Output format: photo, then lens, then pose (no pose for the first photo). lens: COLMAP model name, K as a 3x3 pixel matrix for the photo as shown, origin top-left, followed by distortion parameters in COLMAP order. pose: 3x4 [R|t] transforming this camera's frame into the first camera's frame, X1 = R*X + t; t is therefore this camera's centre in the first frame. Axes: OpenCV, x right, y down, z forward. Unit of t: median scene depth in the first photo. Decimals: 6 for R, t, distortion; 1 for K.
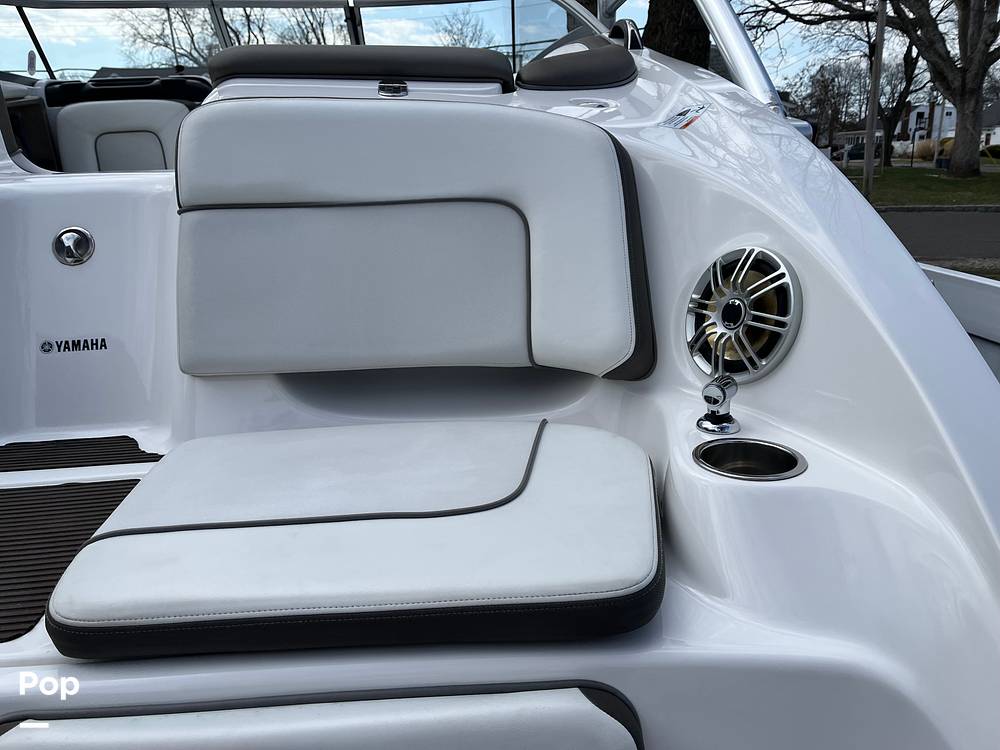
lens RADIAL K [[762.1, 0, 521.2], [0, 762.1, 366.6], [0, 0, 1]] dist [0.073507, -0.103429]
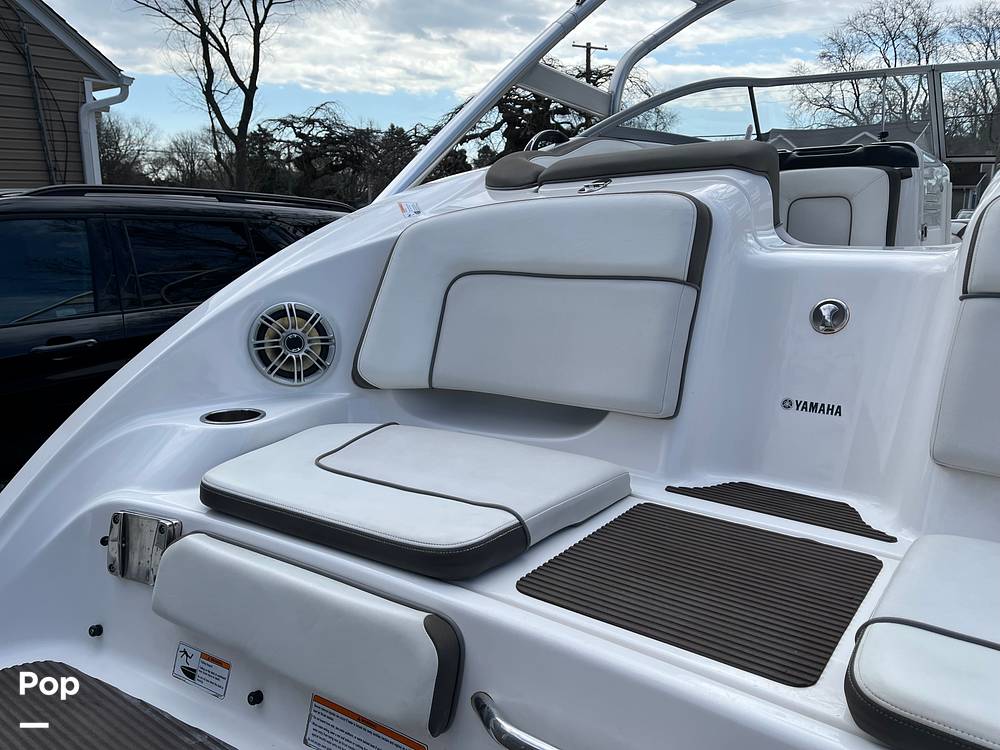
lens RADIAL K [[762.1, 0, 512.6], [0, 762.1, 373.5], [0, 0, 1]] dist [0.073507, -0.103429]
pose [[0.721118, 0.164315, -0.673045, -0.164190], [-0.203126, 0.978920, 0.021356, -0.011349], [0.662366, 0.121313, 0.739293, -0.076057]]
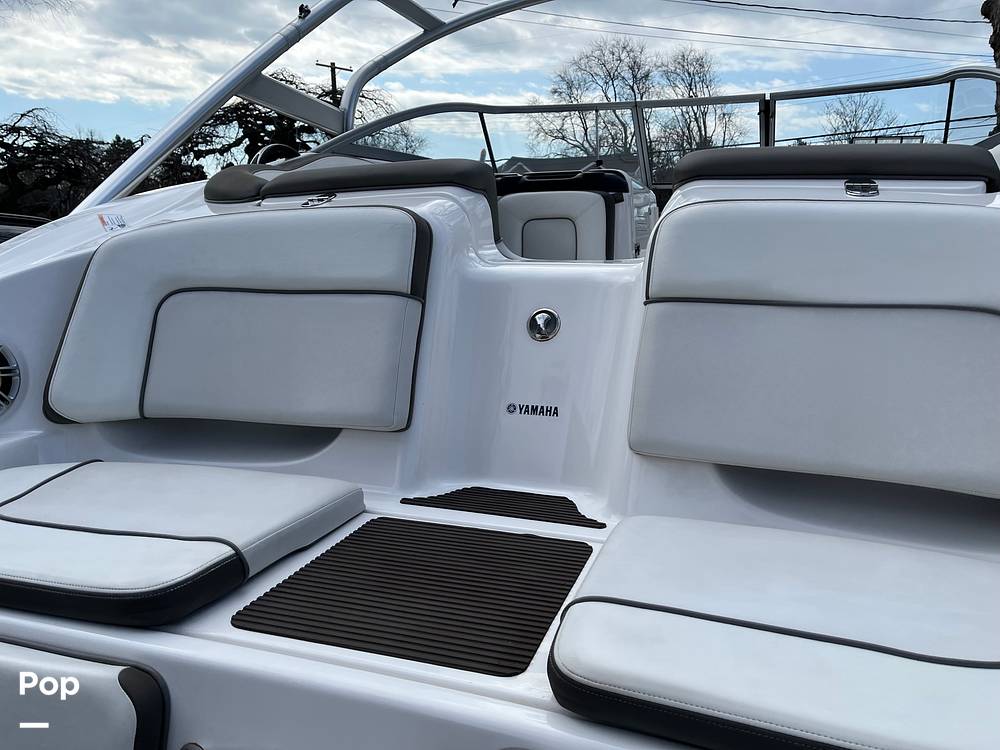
lens RADIAL K [[762.1, 0, 510.6], [0, 762.1, 374.0], [0, 0, 1]] dist [0.073507, -0.103429]
pose [[0.895655, 0.104392, -0.432325, -0.123394], [-0.142620, 0.988143, -0.056865, -0.011005], [0.421263, 0.112590, 0.899923, -0.040178]]
